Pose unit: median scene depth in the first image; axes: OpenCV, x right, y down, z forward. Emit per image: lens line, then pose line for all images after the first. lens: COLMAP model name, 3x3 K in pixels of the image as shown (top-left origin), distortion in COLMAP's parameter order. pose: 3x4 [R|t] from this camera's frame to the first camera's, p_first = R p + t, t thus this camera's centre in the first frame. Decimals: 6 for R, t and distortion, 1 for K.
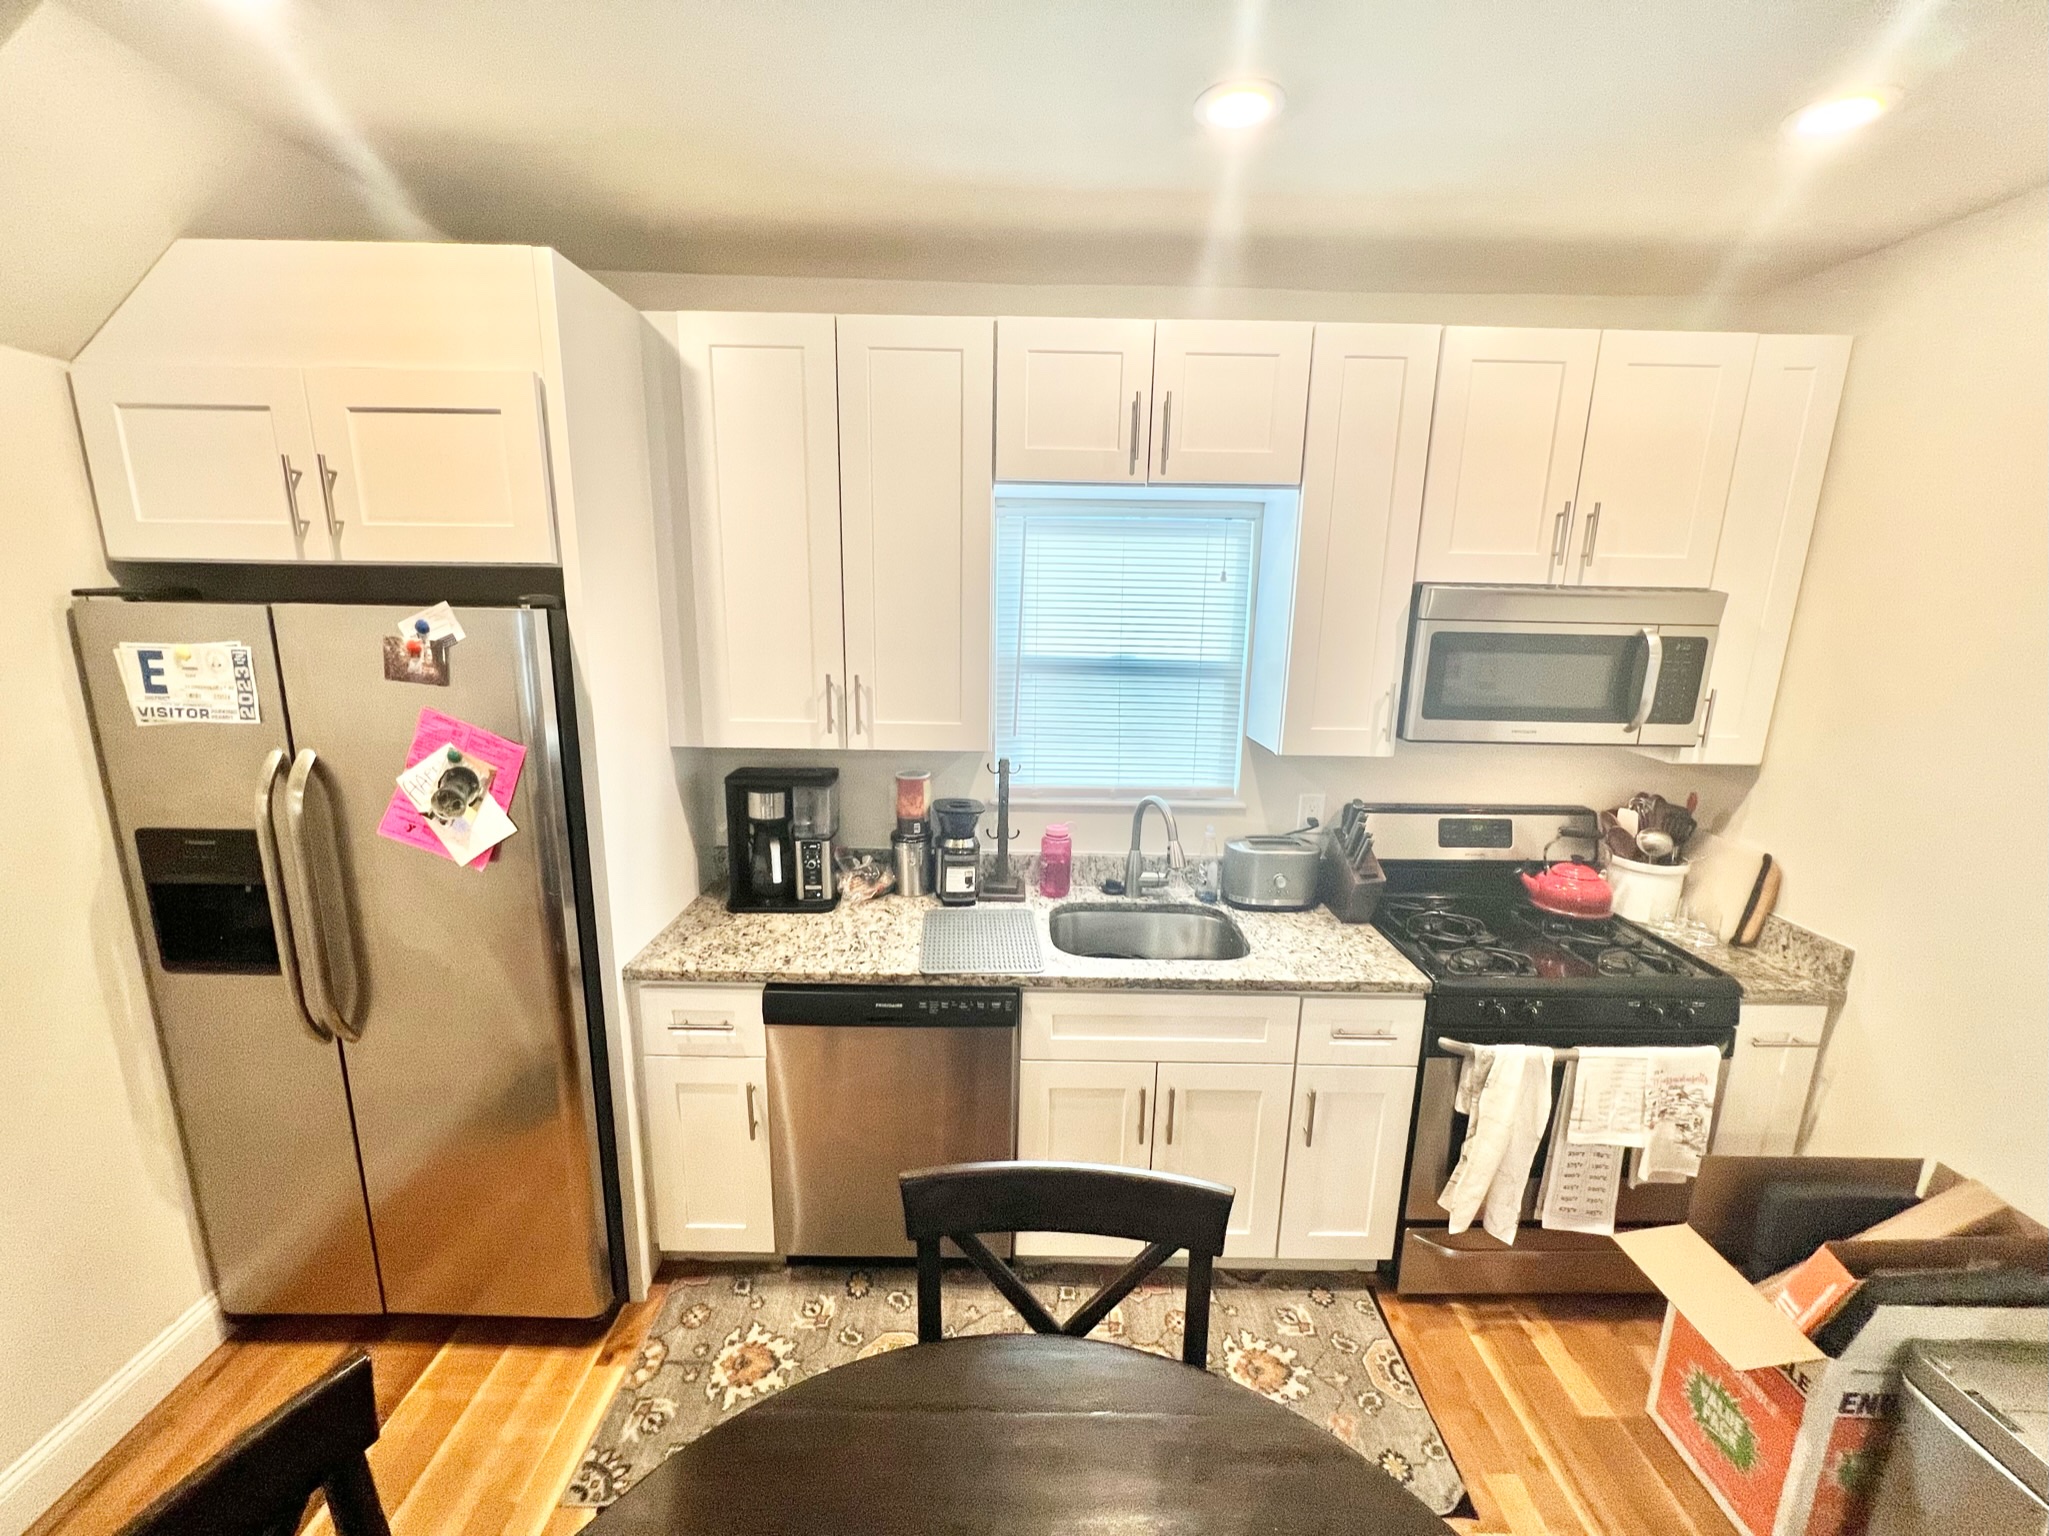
lens RADIAL K [[822.5, 0, 1026.1], [0, 822.5, 758.5], [0, 0, 1]] dist [-0.001397, 0.000419]
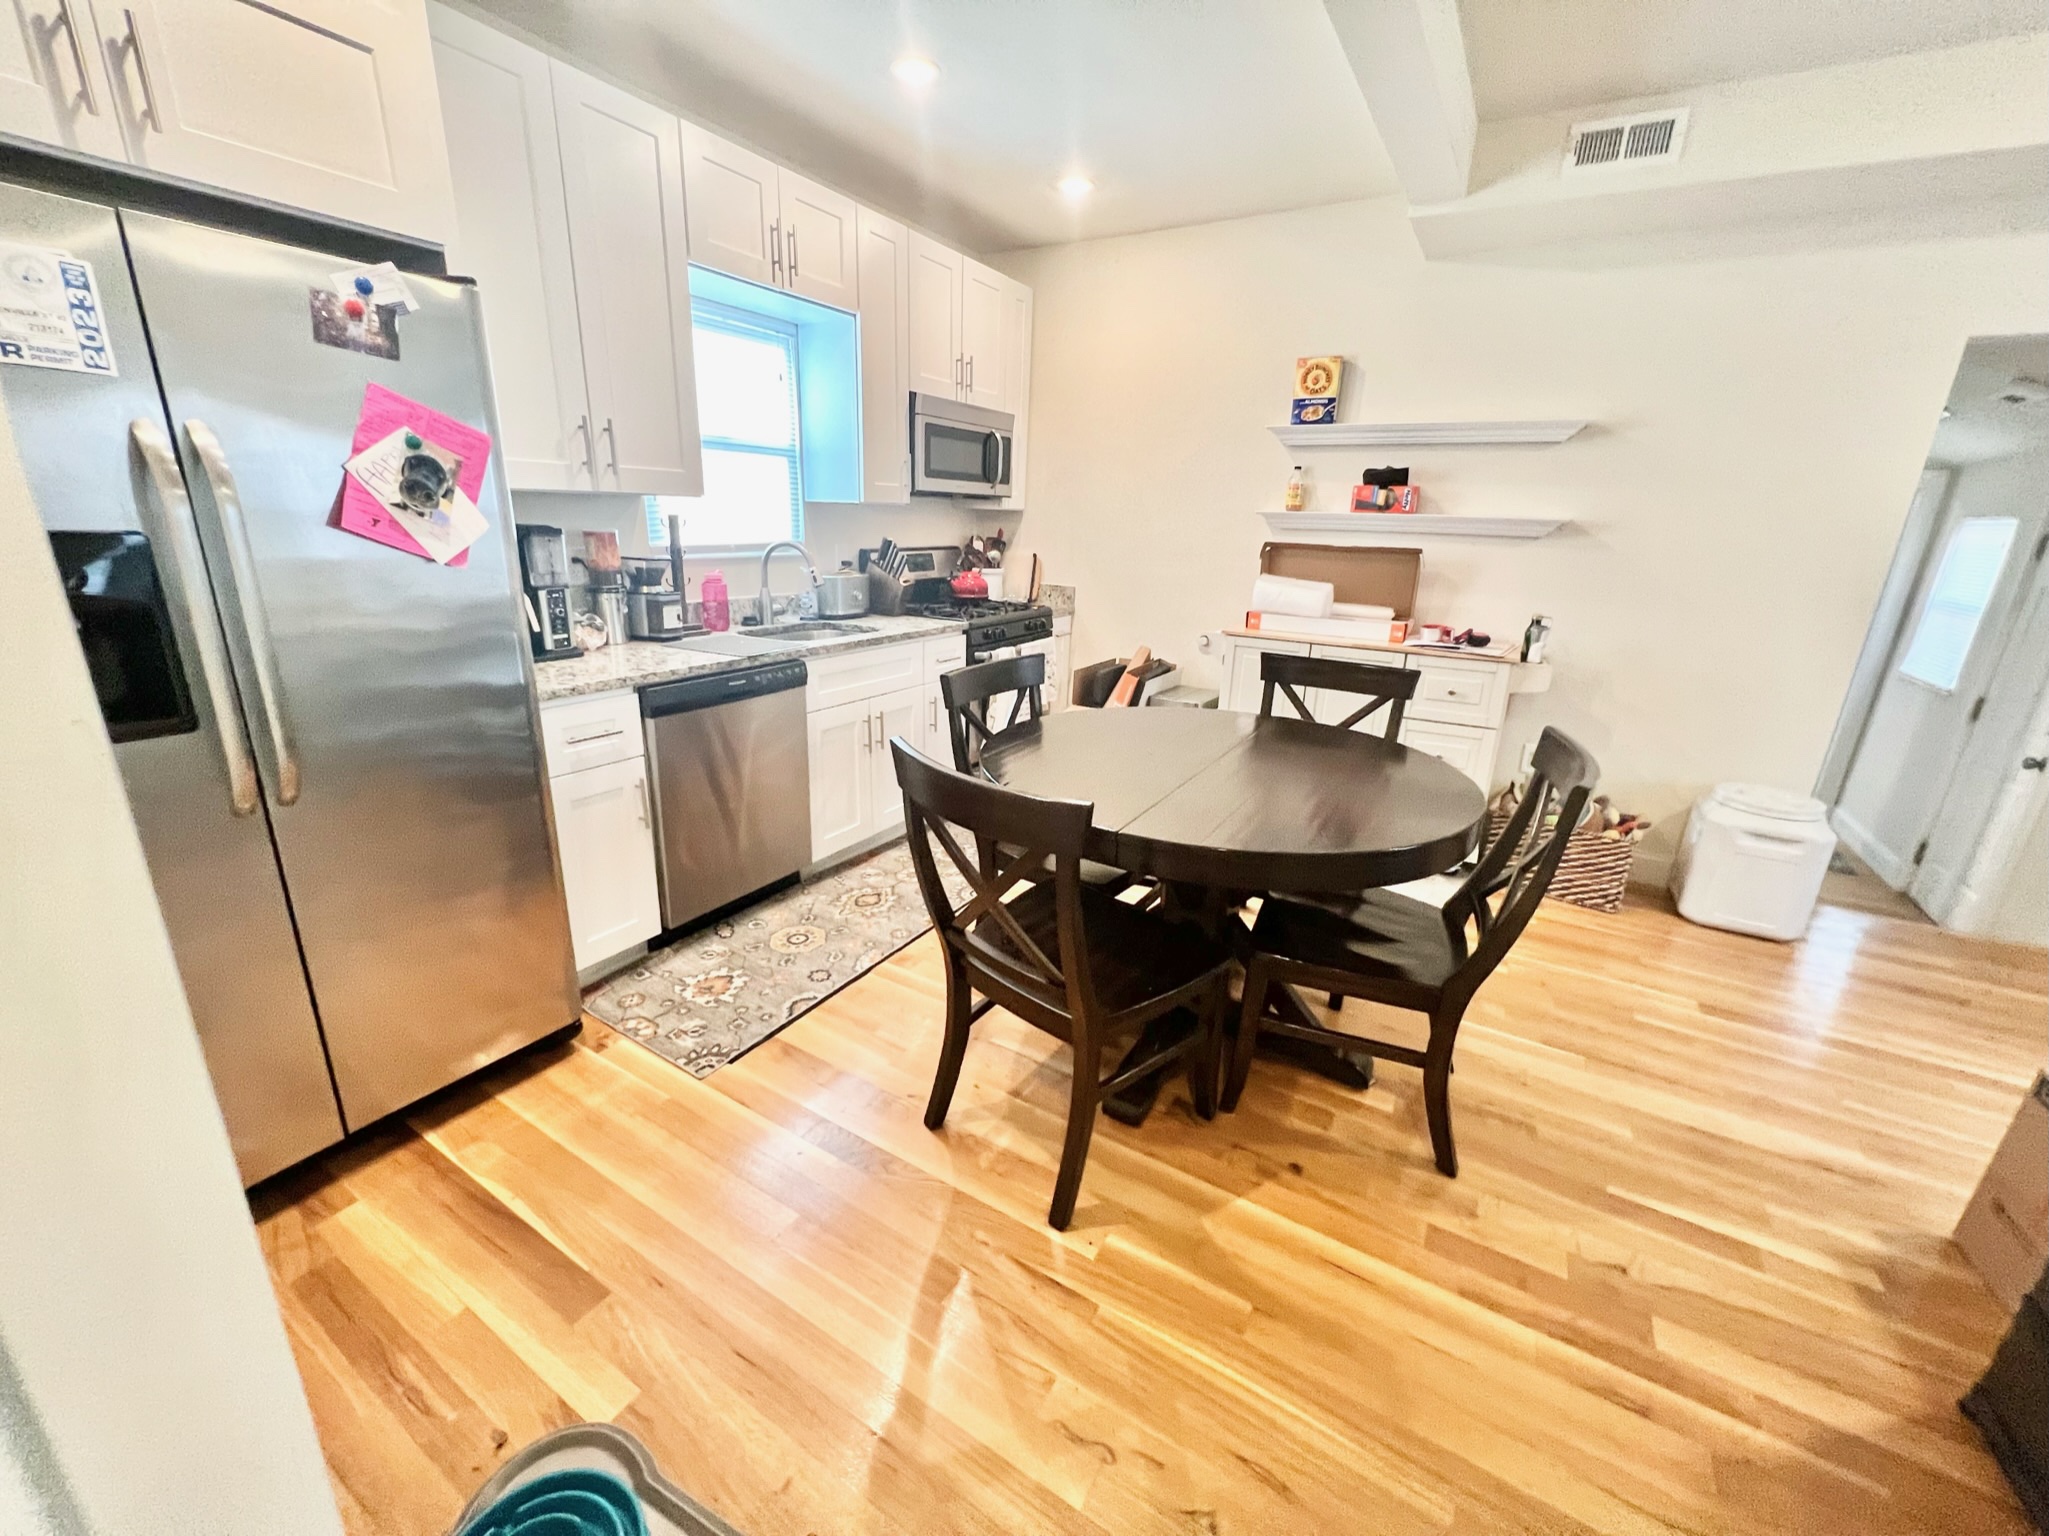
lens RADIAL K [[821.8, 0, 1024.8], [0, 821.8, 758.5], [0, 0, 1]] dist [-0.001234, 0.000293]
pose [[0.515845, -0.247117, 0.820266, -1.012472], [0.153512, 0.968658, 0.195283, 0.230387], [-0.842815, 0.025185, 0.537613, -0.072452]]
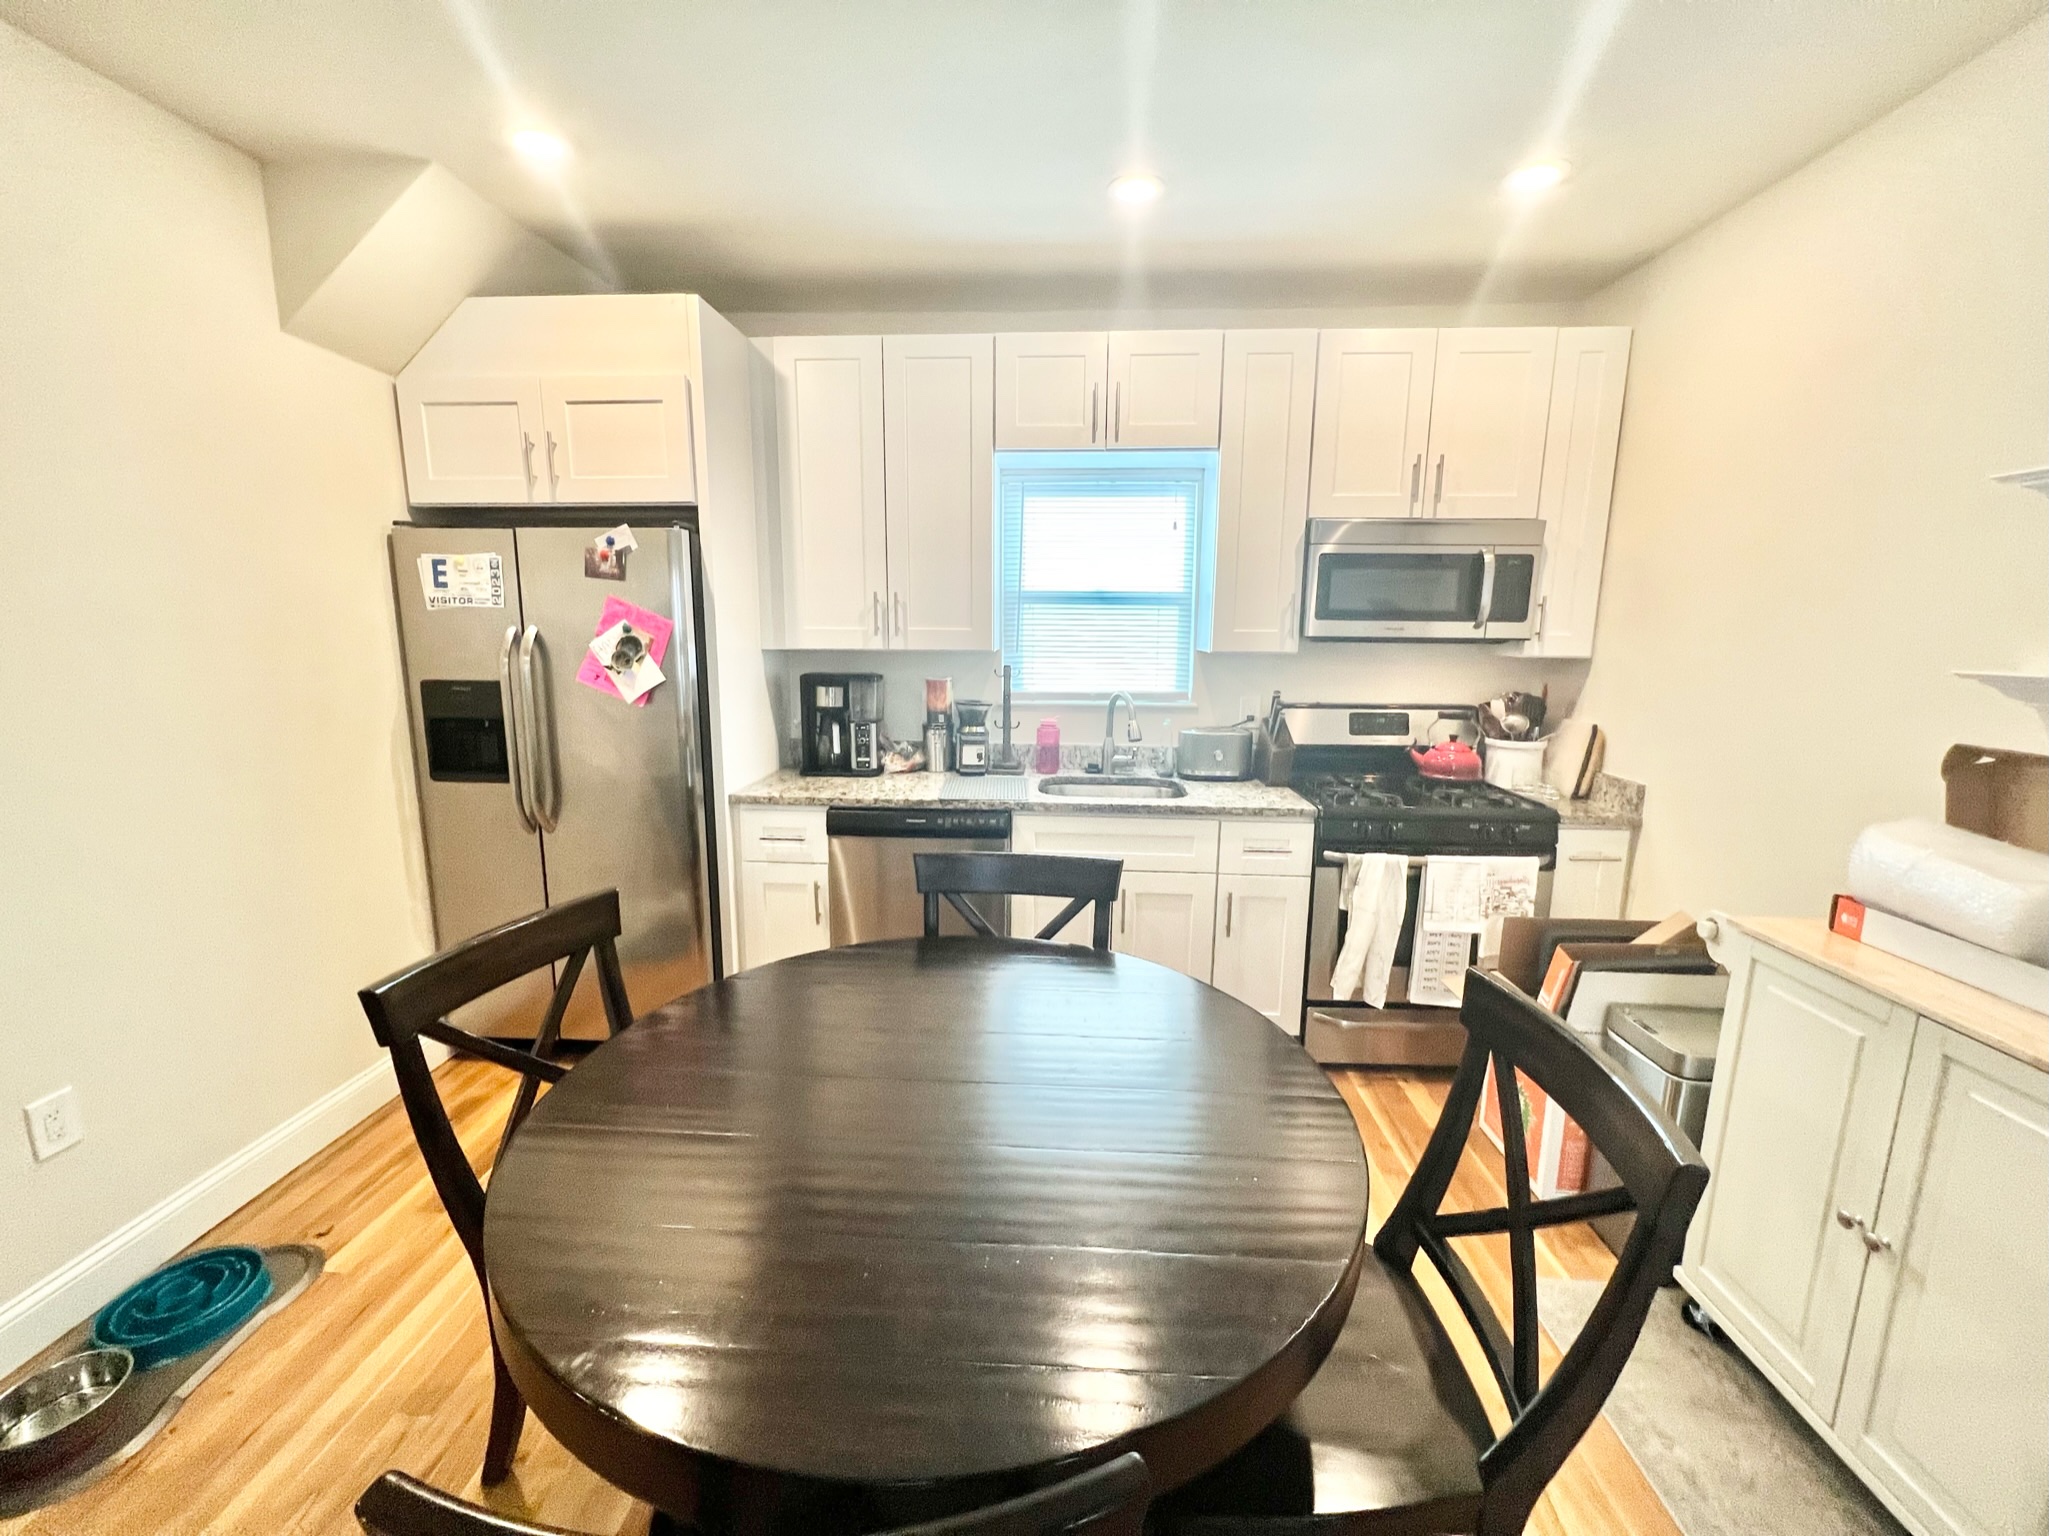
lens RADIAL K [[821.8, 0, 1027.5], [0, 821.8, 758.7], [0, 0, 1]] dist [-0.001234, 0.000293]
pose [[0.998080, -0.000426, -0.061933, 0.105938], [-0.002193, 0.999106, -0.042219, 0.250587], [0.061895, 0.042274, 0.997187, -0.370017]]
